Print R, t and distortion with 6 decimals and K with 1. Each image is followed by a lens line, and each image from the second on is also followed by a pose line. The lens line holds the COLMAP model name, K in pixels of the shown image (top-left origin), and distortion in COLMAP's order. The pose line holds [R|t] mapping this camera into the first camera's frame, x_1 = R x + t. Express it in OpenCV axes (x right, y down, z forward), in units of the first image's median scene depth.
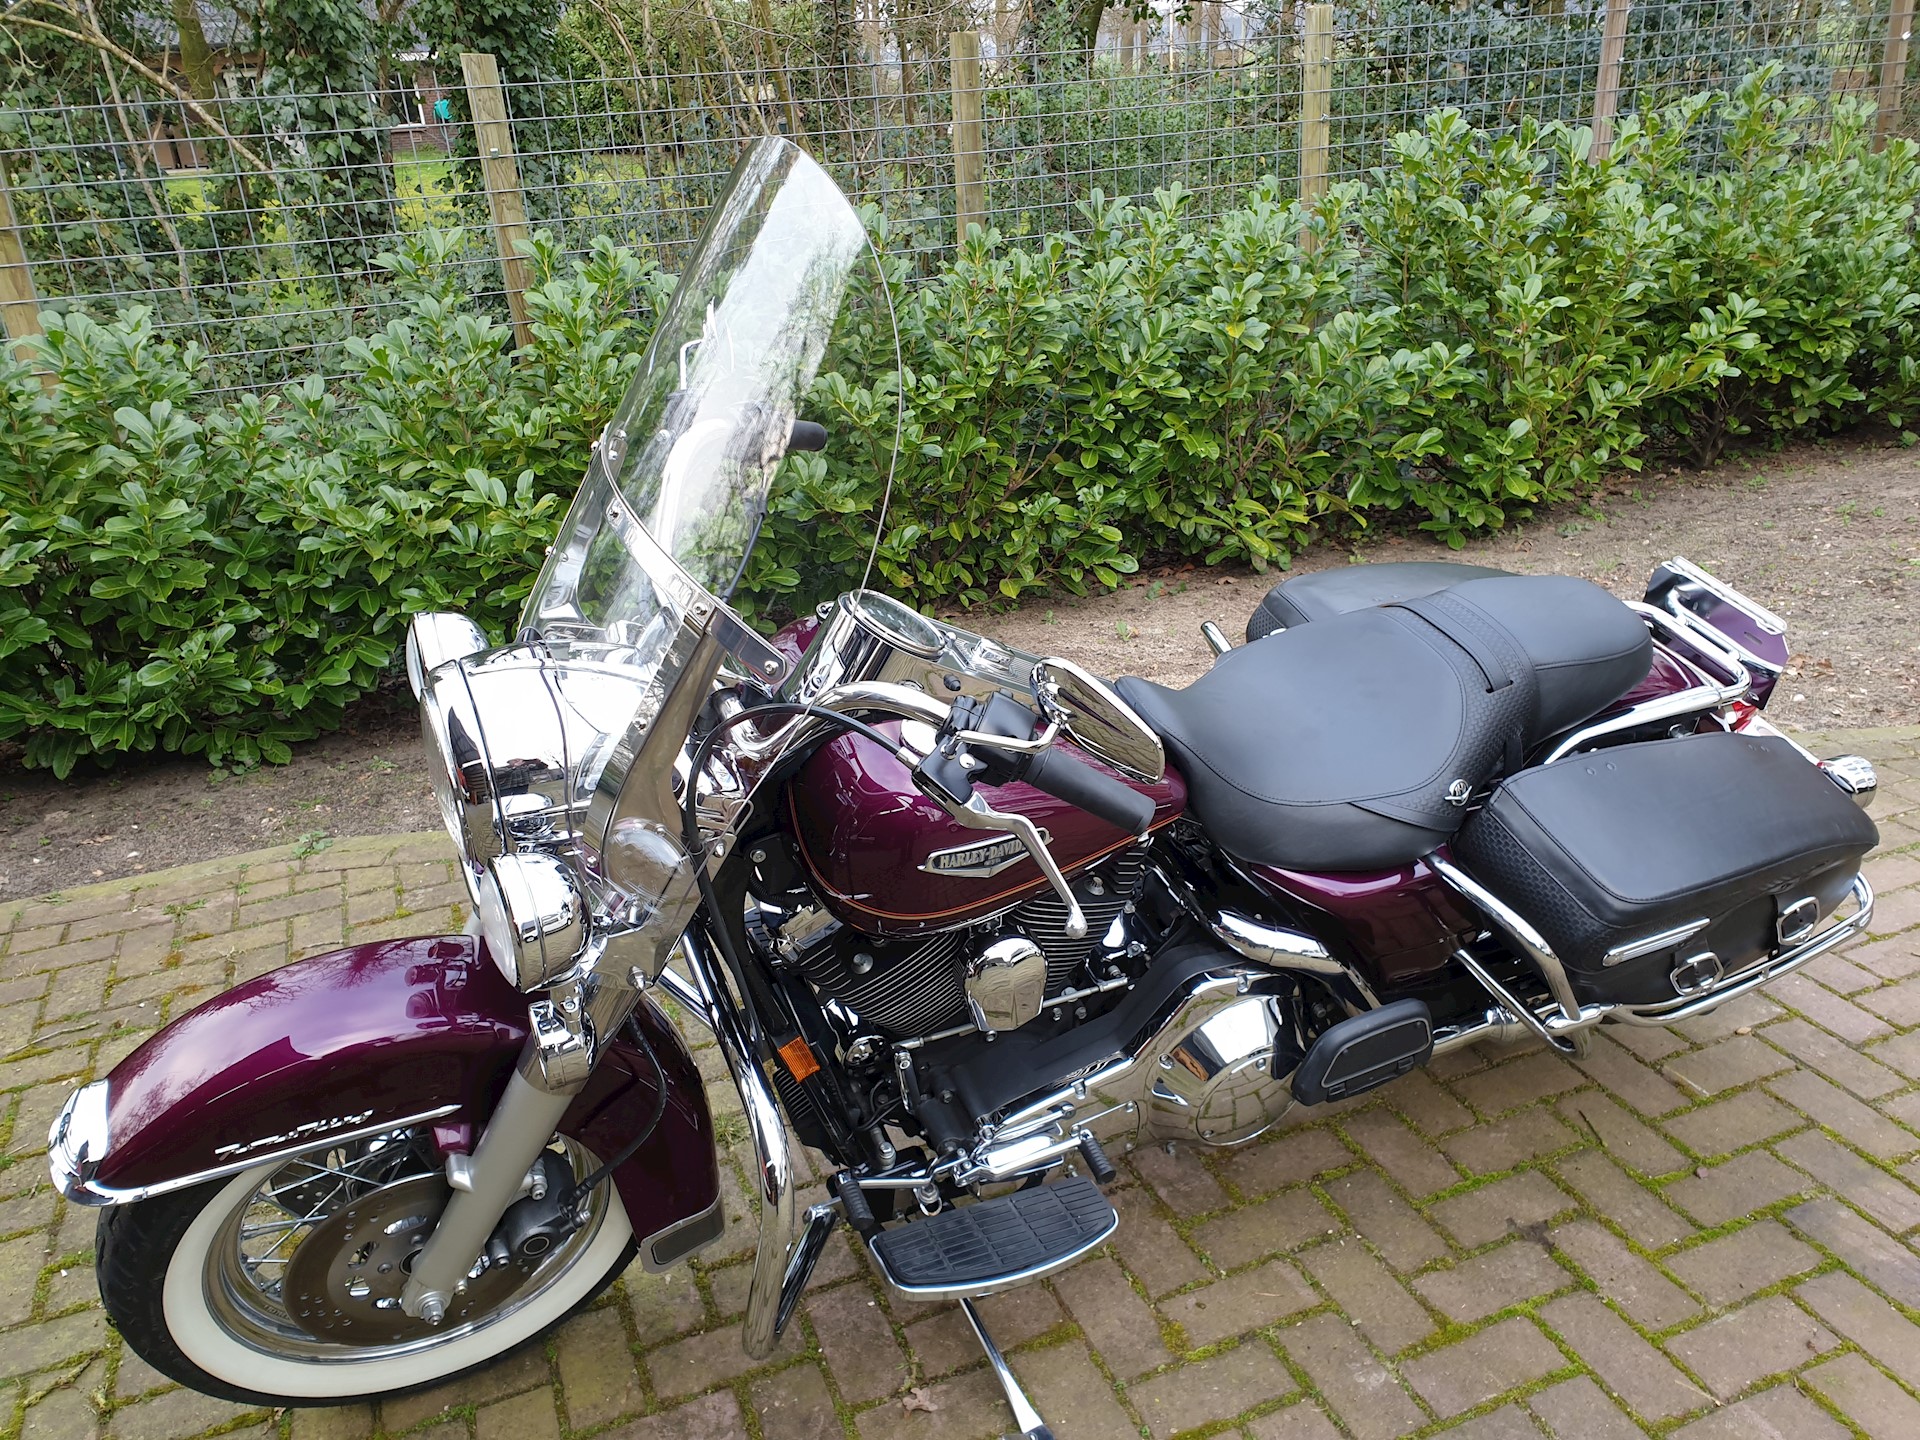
lens RADIAL K [[1504.6, 0, 970.6], [0, 1504.6, 734.9], [0, 0, 1]] dist [0.006567, 0.029242]
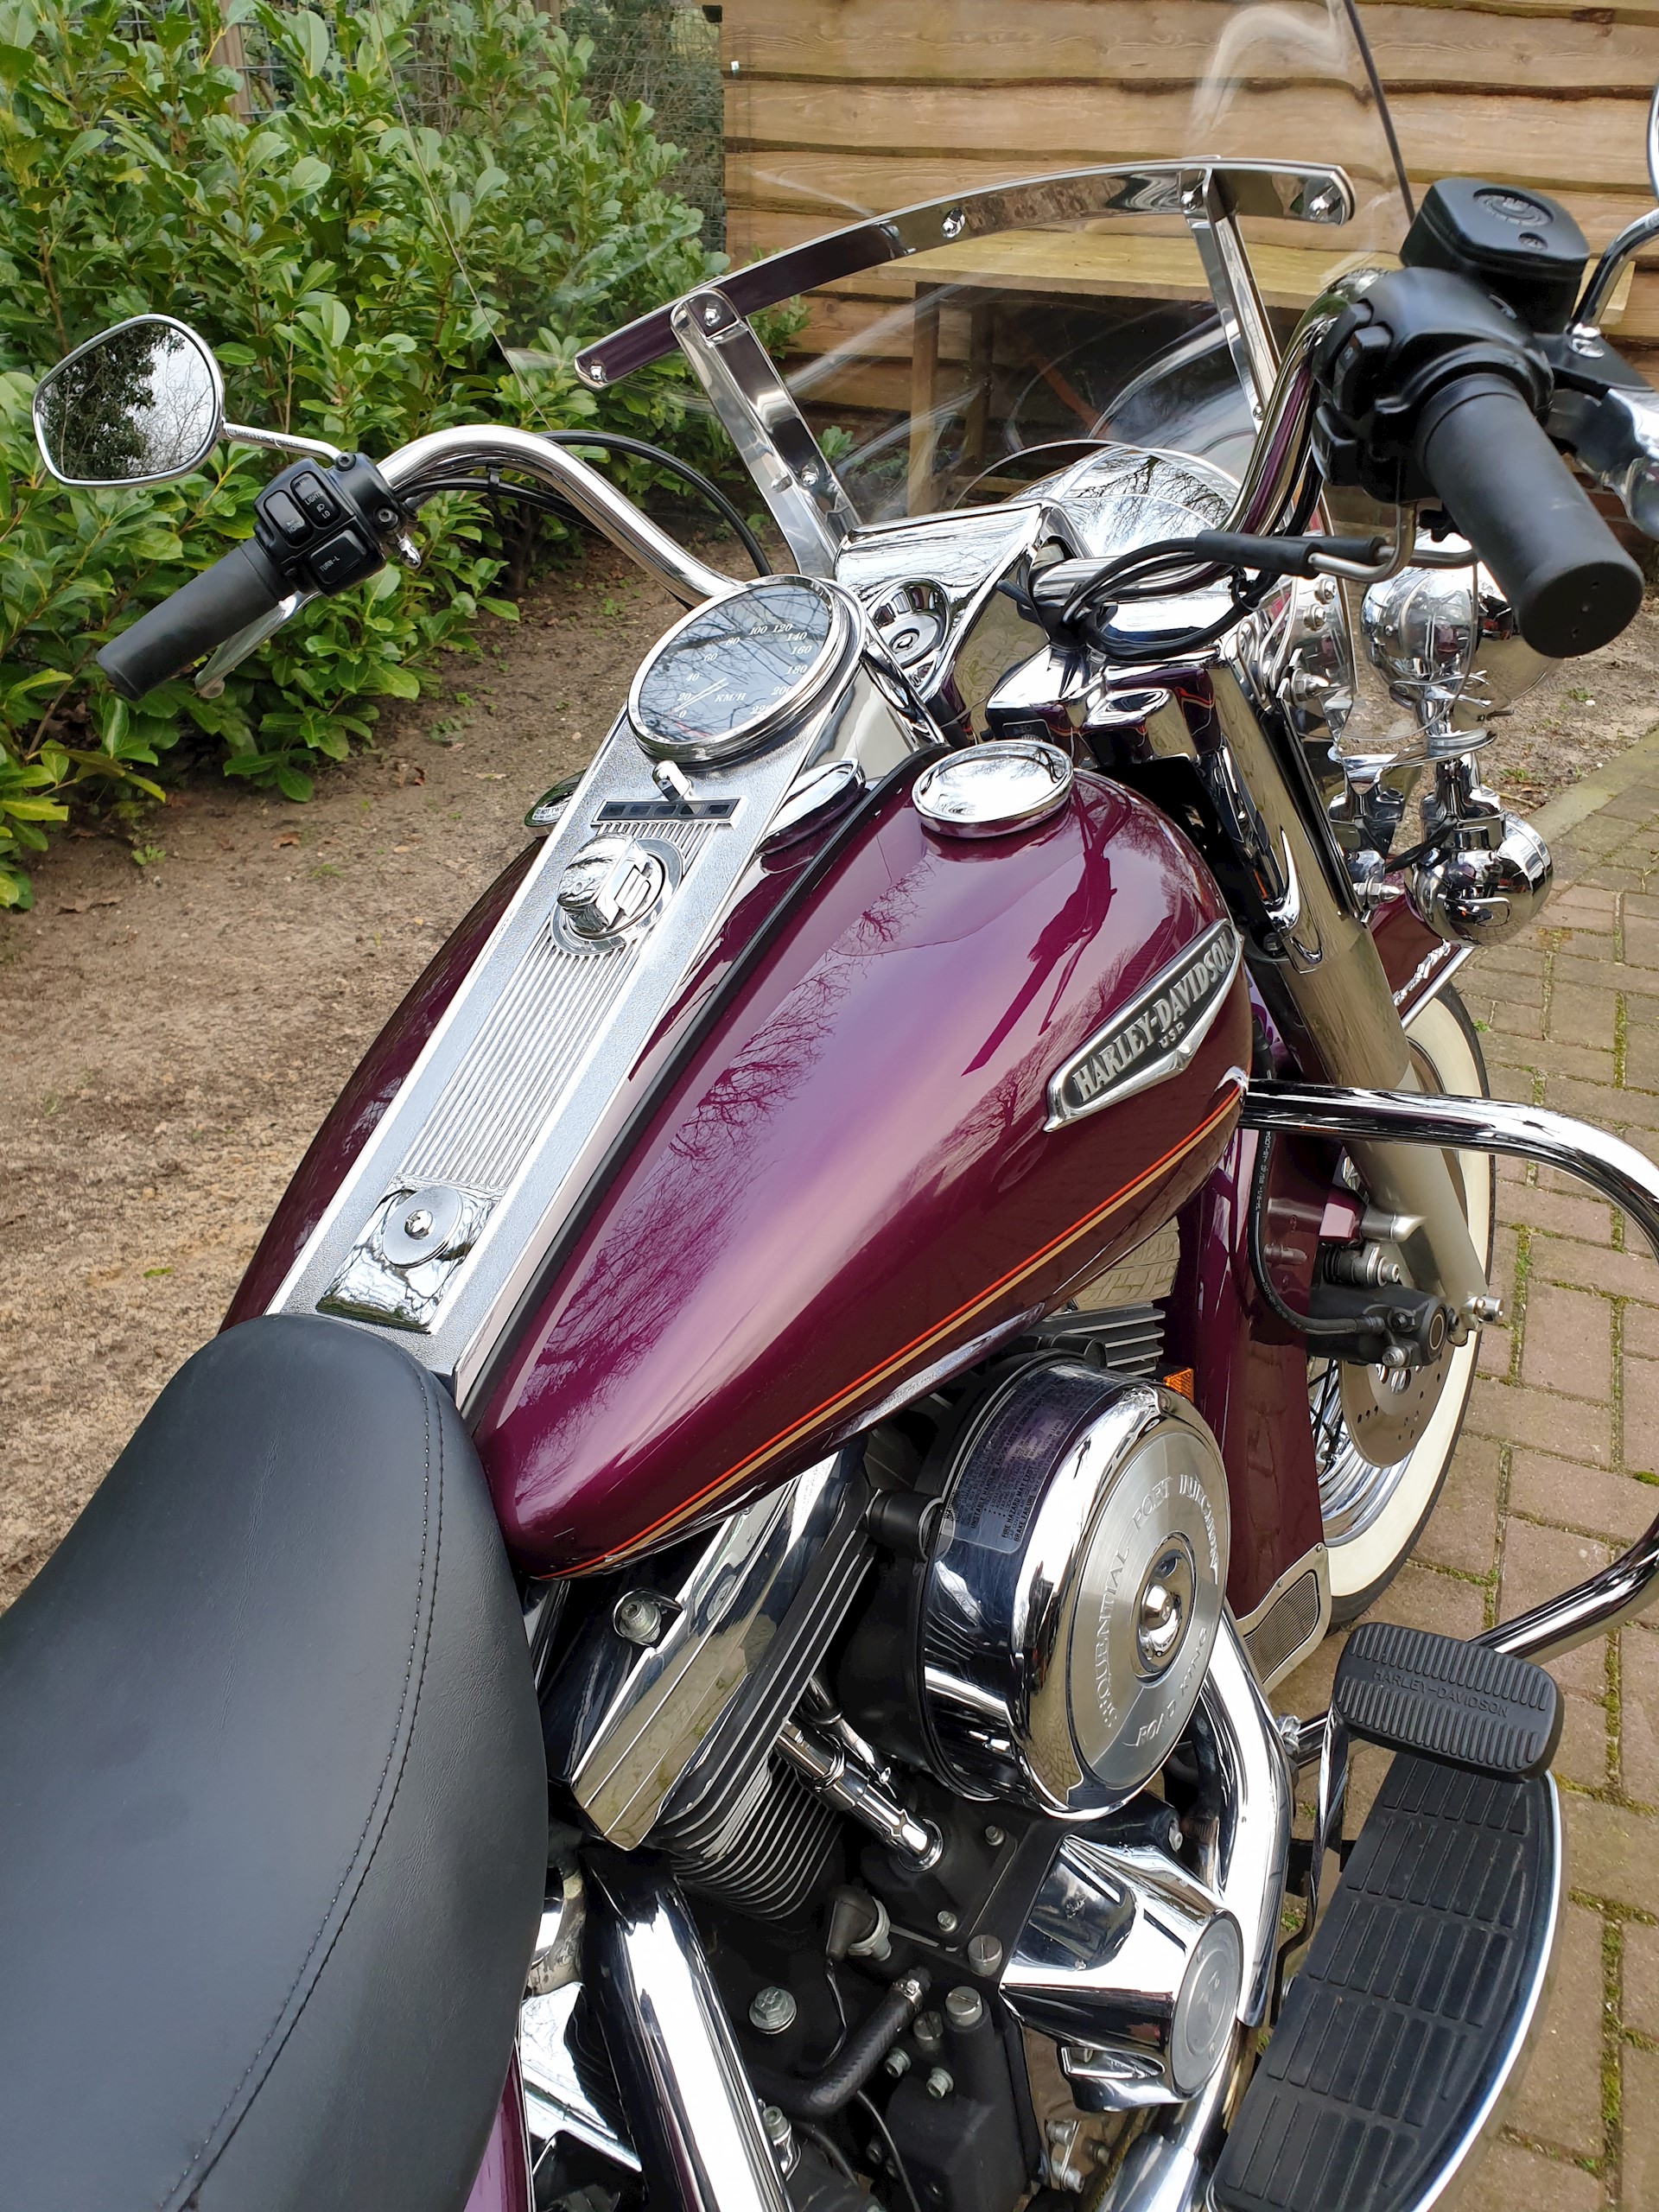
lens RADIAL K [[1733.5, 0, 848.5], [0, 1733.5, 1088.9], [0, 0, 1]] dist [0.006567, 0.029242]
pose [[0.688068, -0.304902, 0.658480, -0.002122], [0.223550, 0.952373, 0.207392, -0.125115], [-0.690353, 0.004504, 0.723458, 0.438029]]
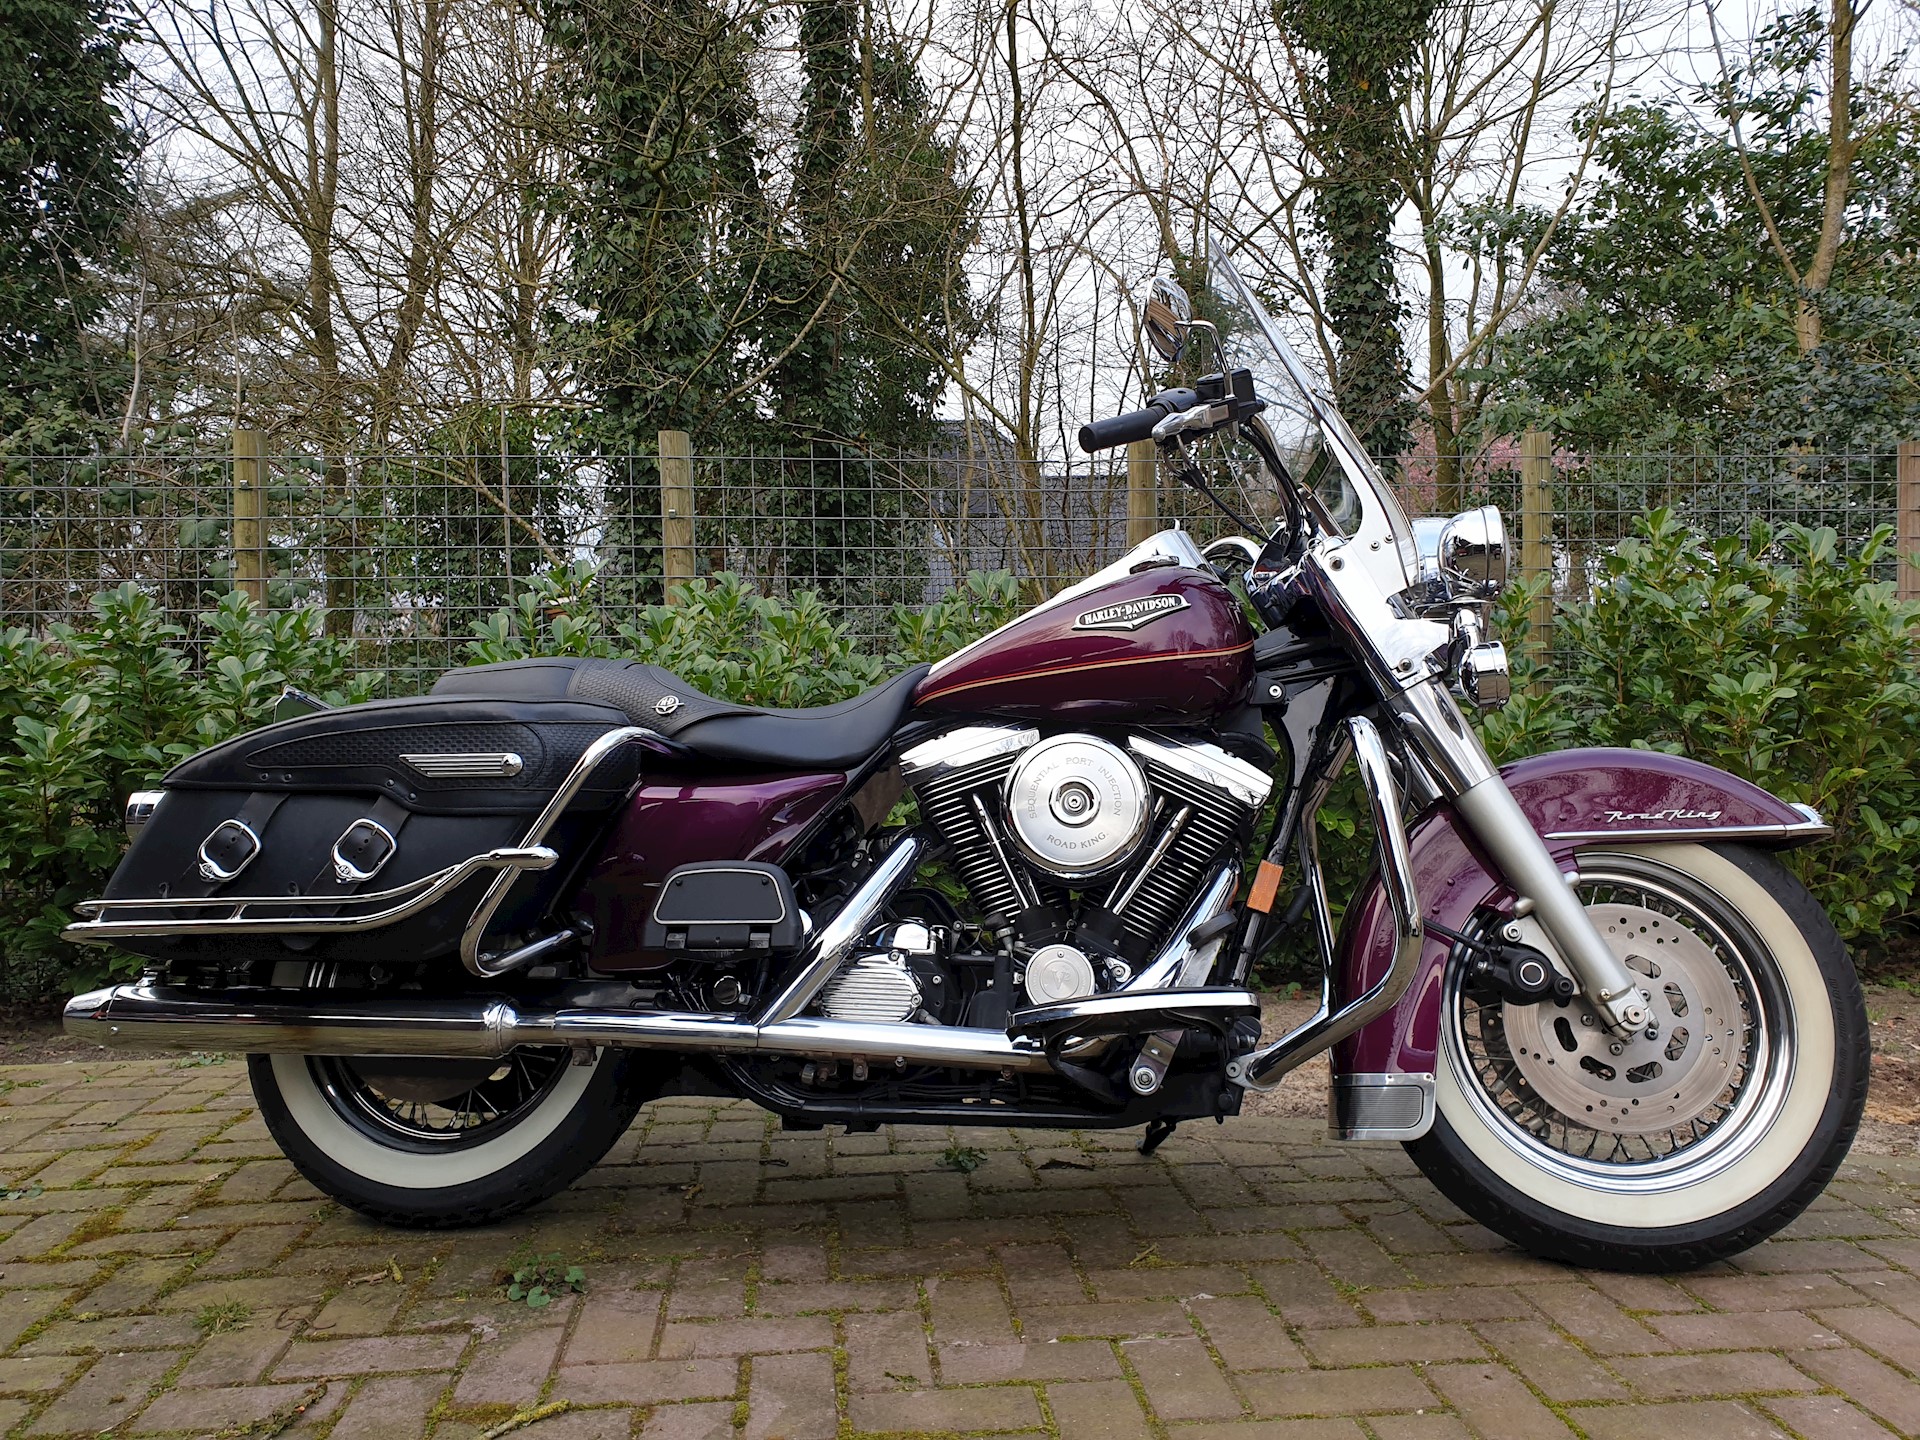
lens RADIAL K [[1504.6, 0, 966.1], [0, 1504.6, 718.7], [0, 0, 1]] dist [0.006567, 0.029242]
pose [[0.956162, 0.051656, -0.288247, 0.205618], [-0.155188, 0.924117, -0.349177, 0.096126], [0.248337, 0.378602, 0.891622, 0.143346]]
